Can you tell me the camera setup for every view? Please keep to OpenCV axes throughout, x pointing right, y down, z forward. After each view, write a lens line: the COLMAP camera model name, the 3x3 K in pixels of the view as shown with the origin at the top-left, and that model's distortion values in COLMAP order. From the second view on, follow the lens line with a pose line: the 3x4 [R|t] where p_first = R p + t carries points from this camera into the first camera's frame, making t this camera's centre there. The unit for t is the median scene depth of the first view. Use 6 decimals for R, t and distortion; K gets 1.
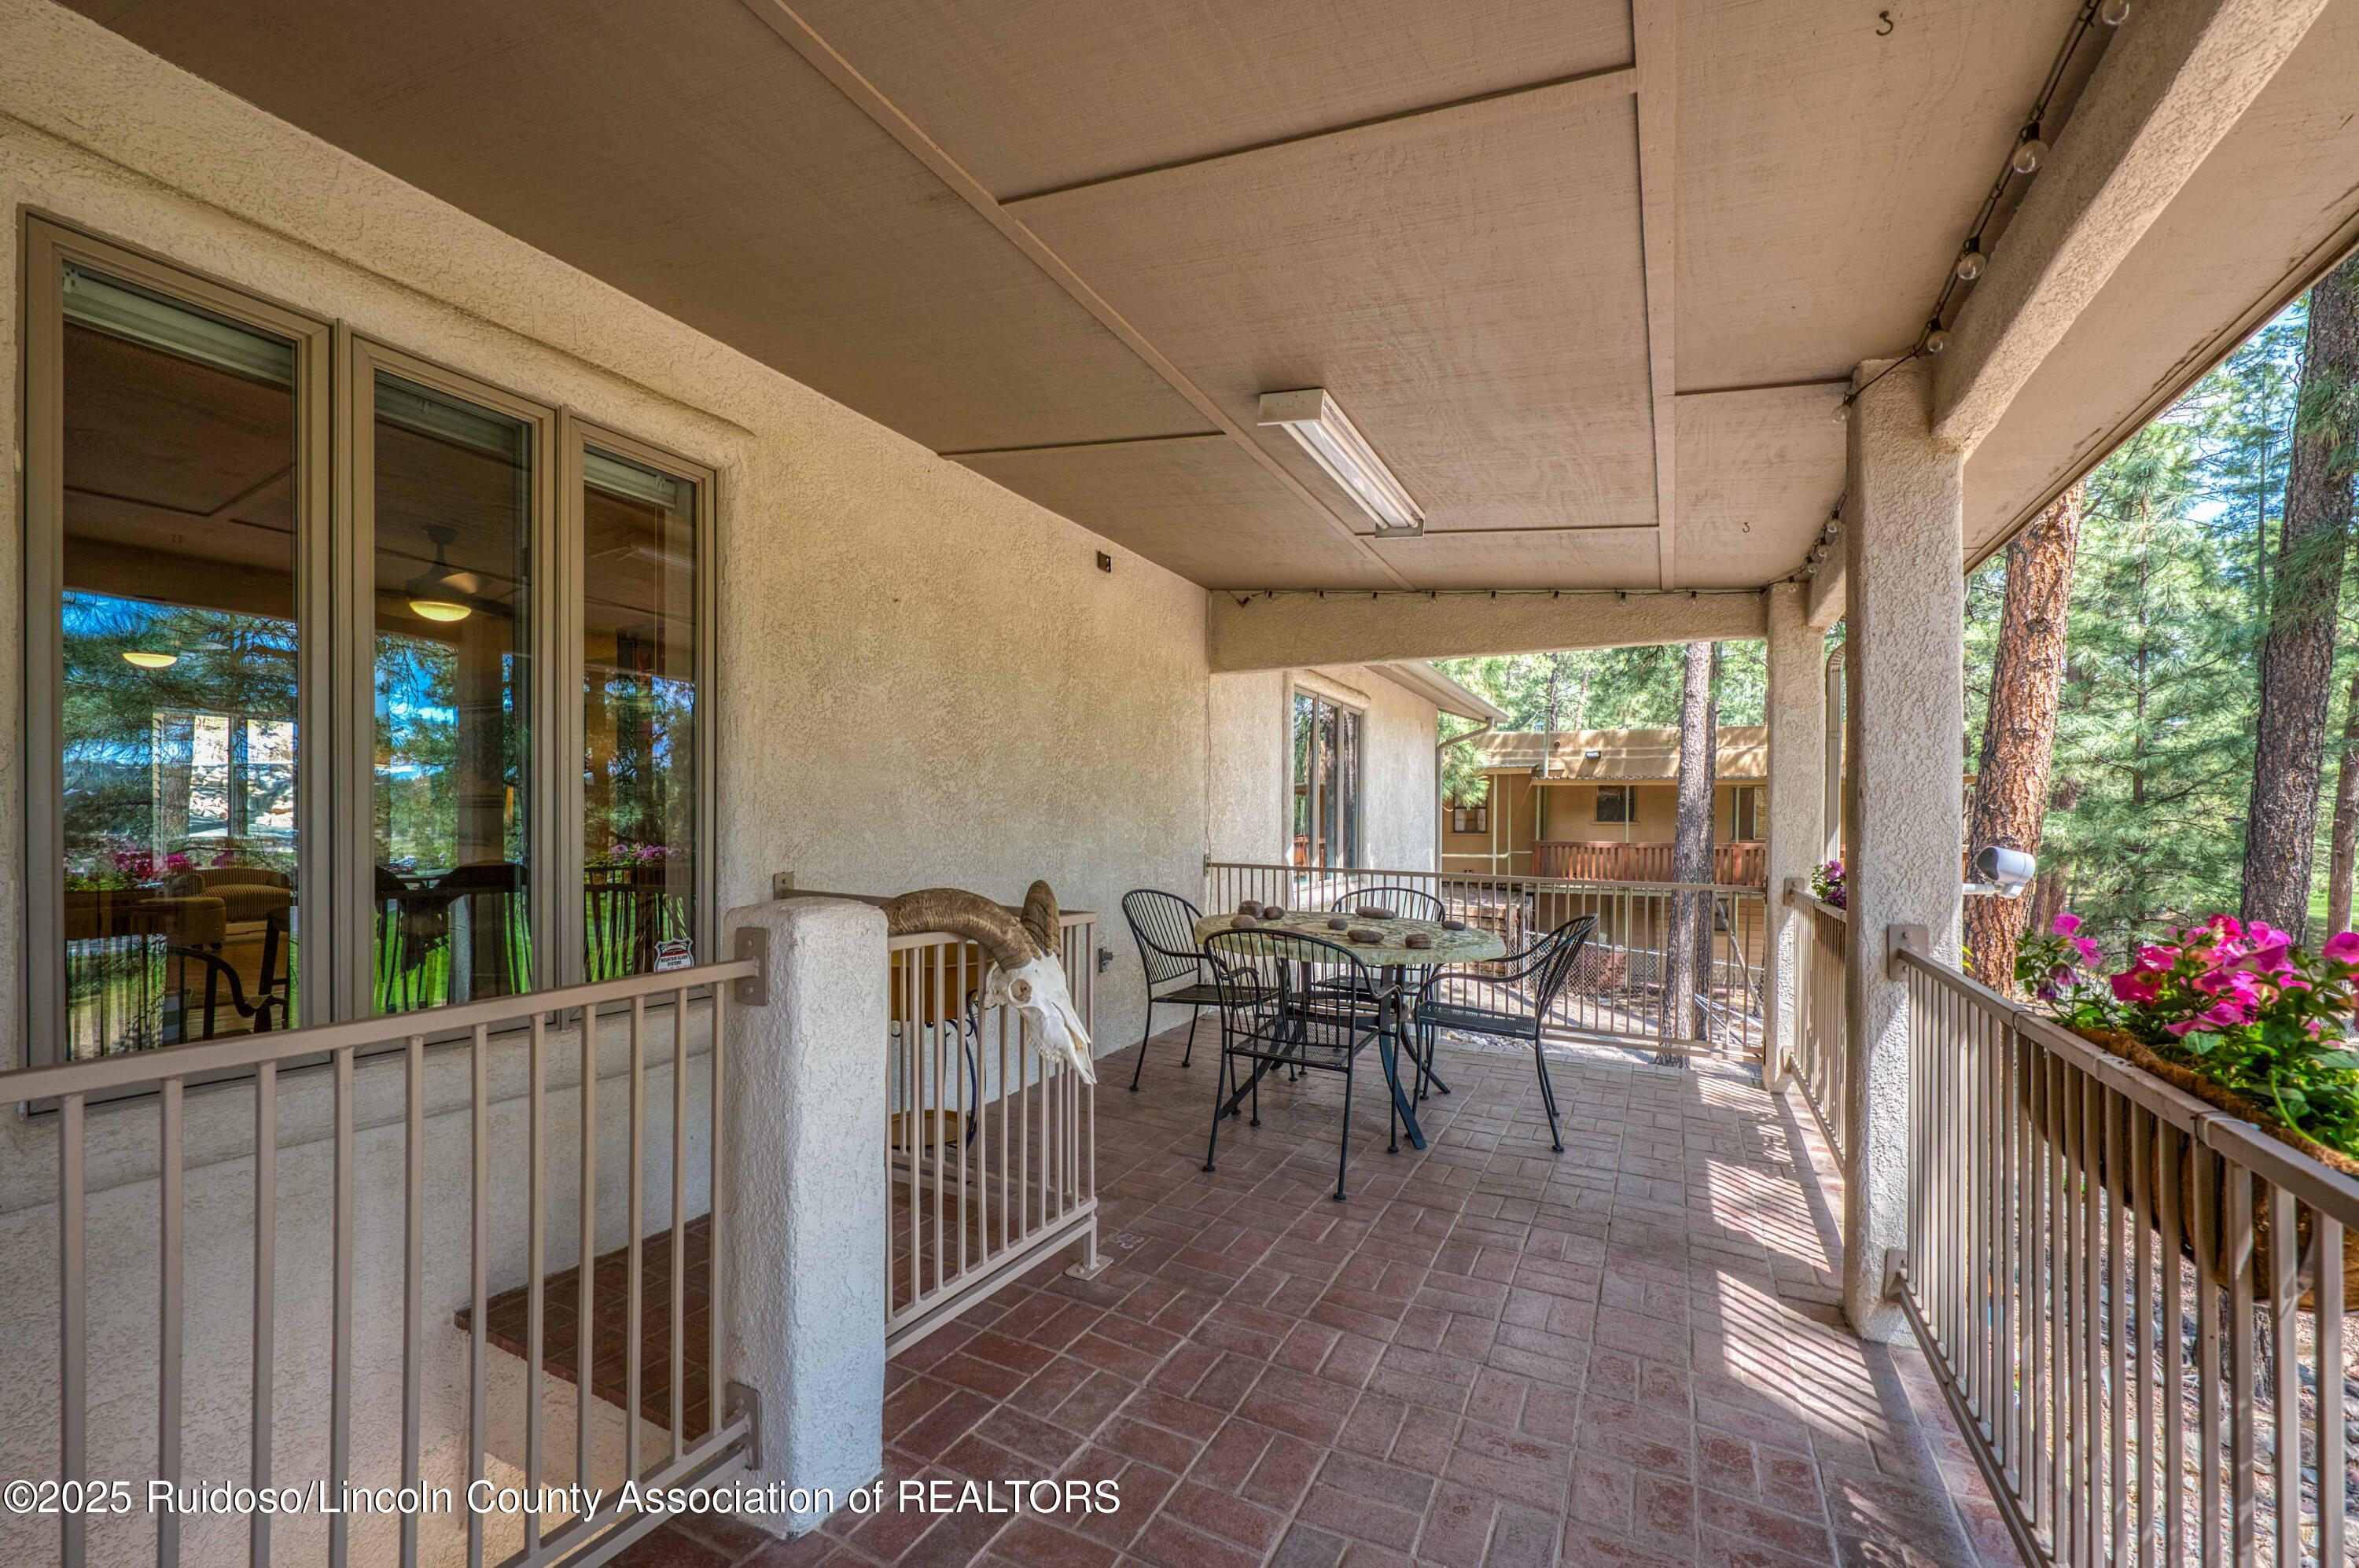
lens RADIAL K [[968.4, 0, 1175.7], [0, 968.4, 822.0], [0, 0, 1]] dist [0.003418, -0.000171]
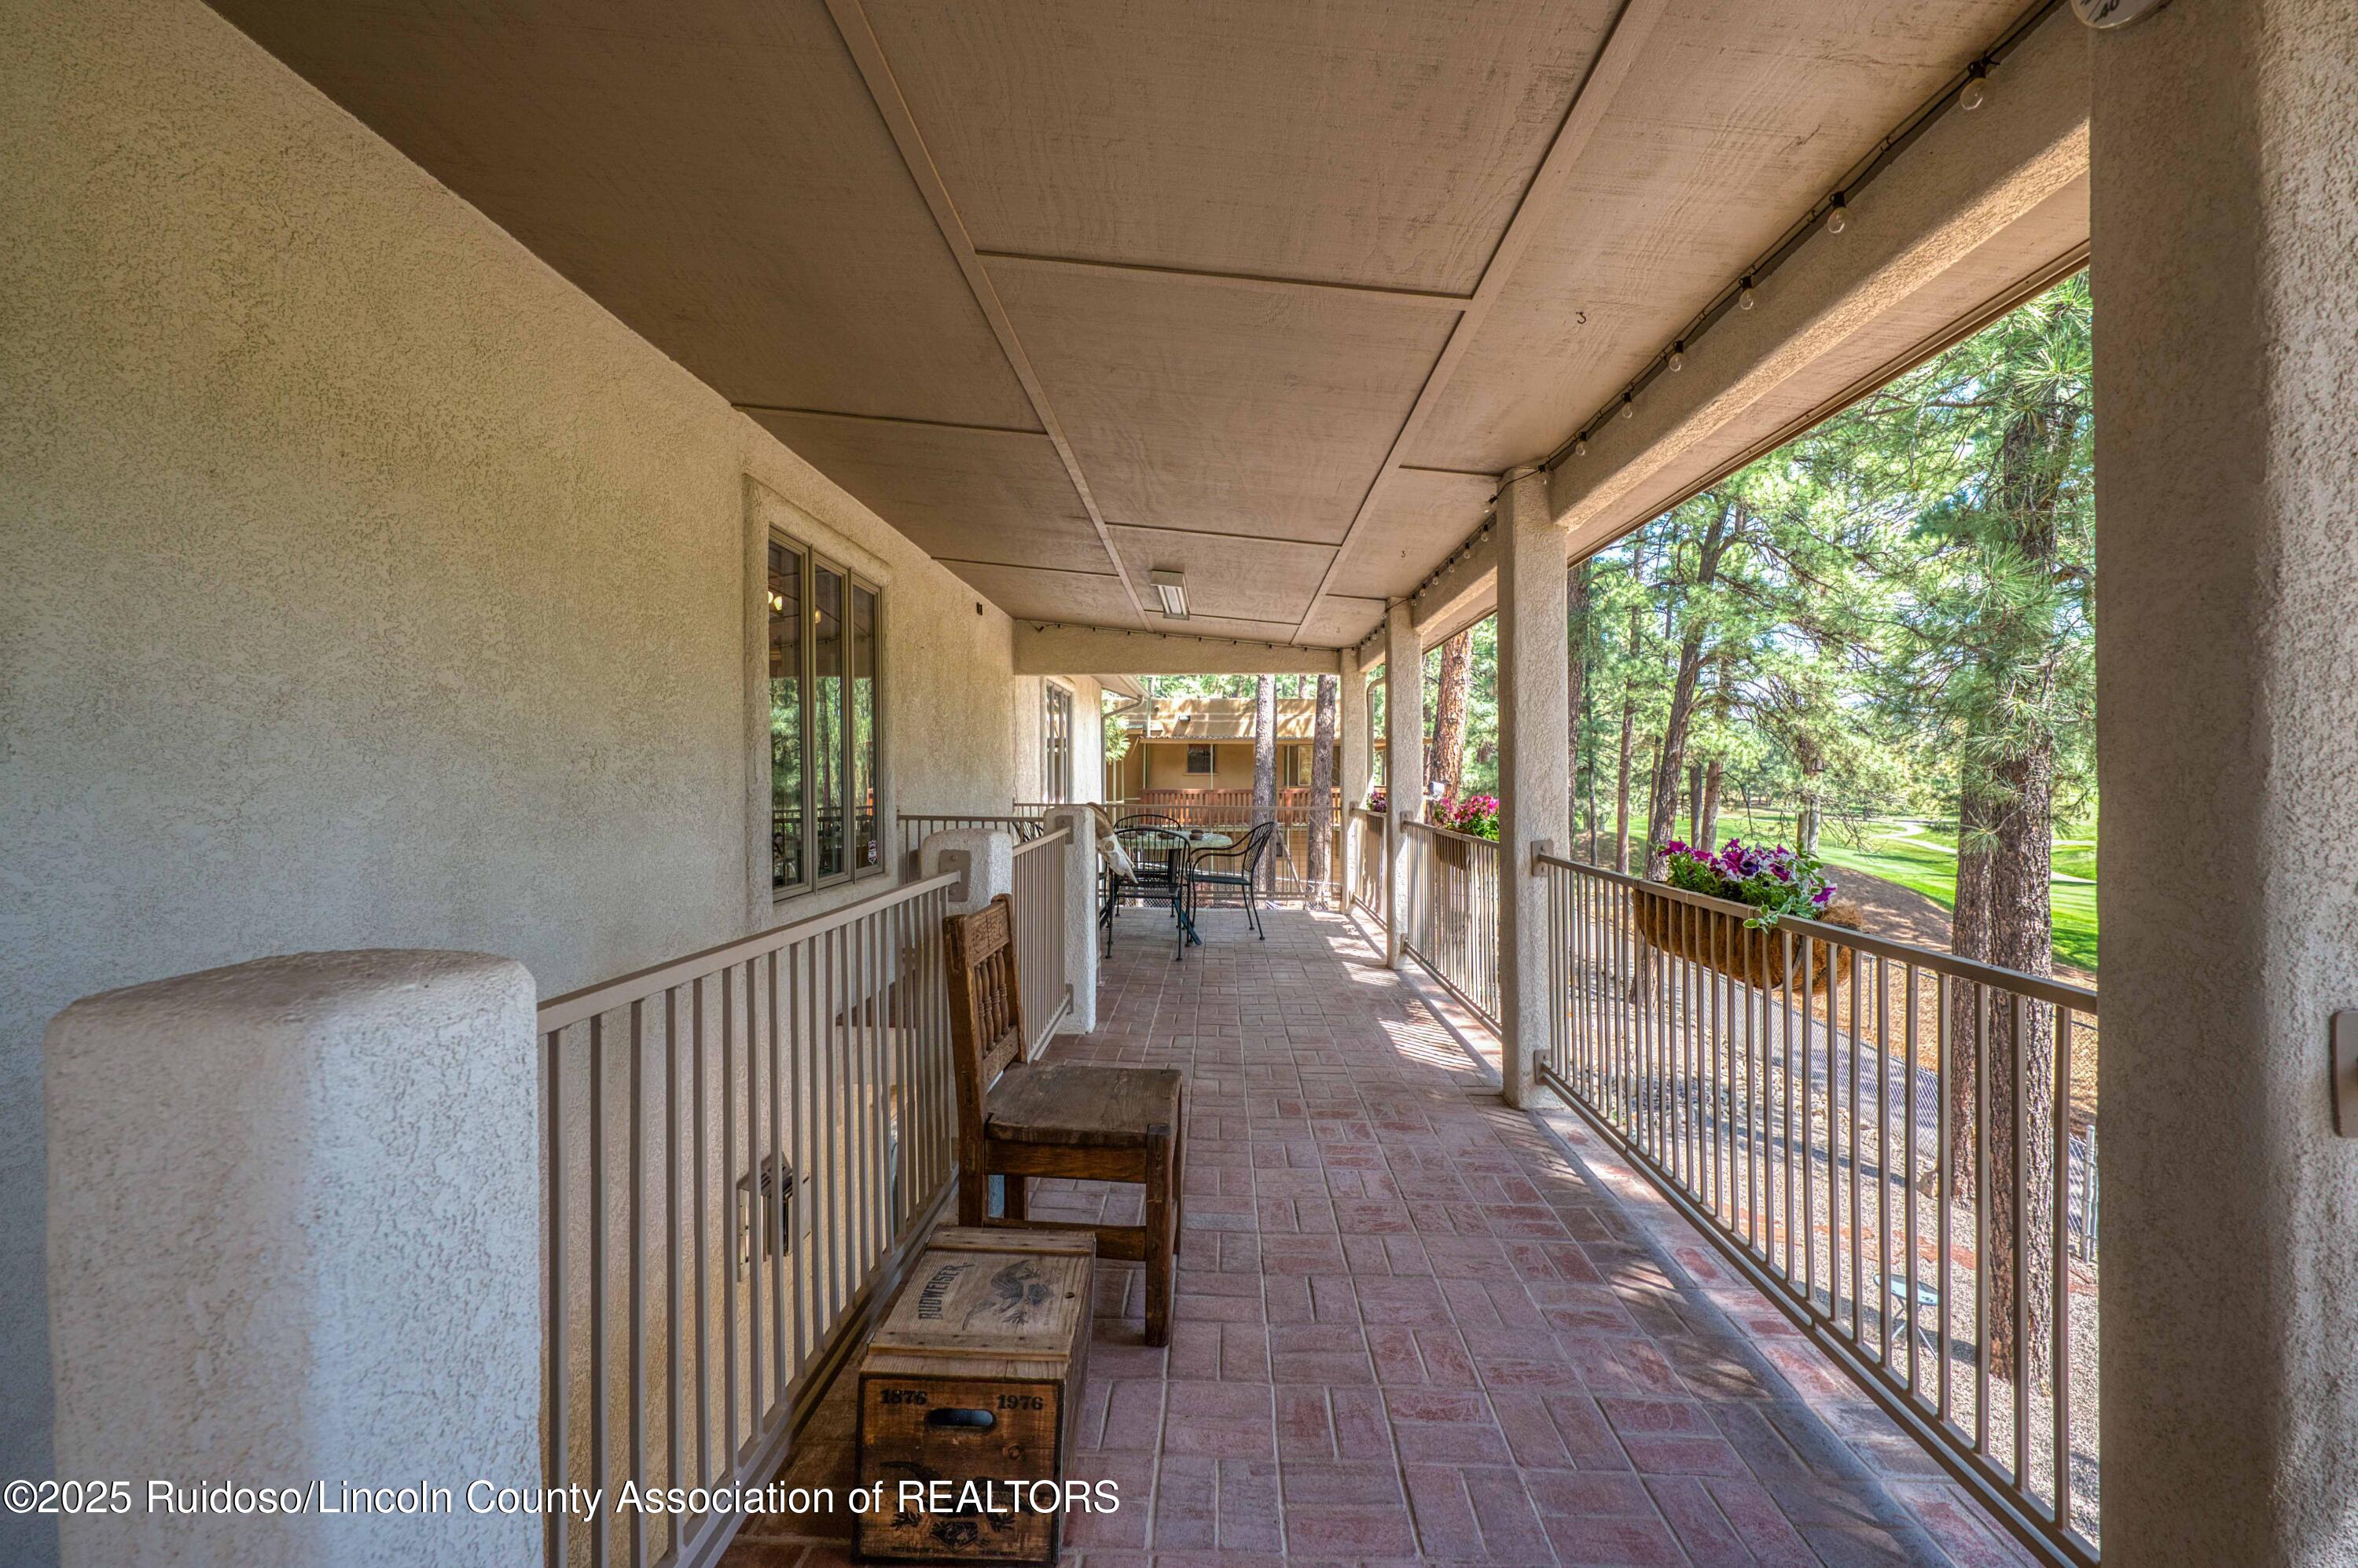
lens RADIAL K [[967.9, 0, 1175.0], [0, 967.9, 778.7], [0, 0, 1]] dist [0.003418, -0.000171]
pose [[0.909810, -0.010582, 0.414889, -0.370502], [0.008840, 0.999942, 0.006118, -0.002625], [-0.414930, -0.001898, 0.909851, -0.461603]]
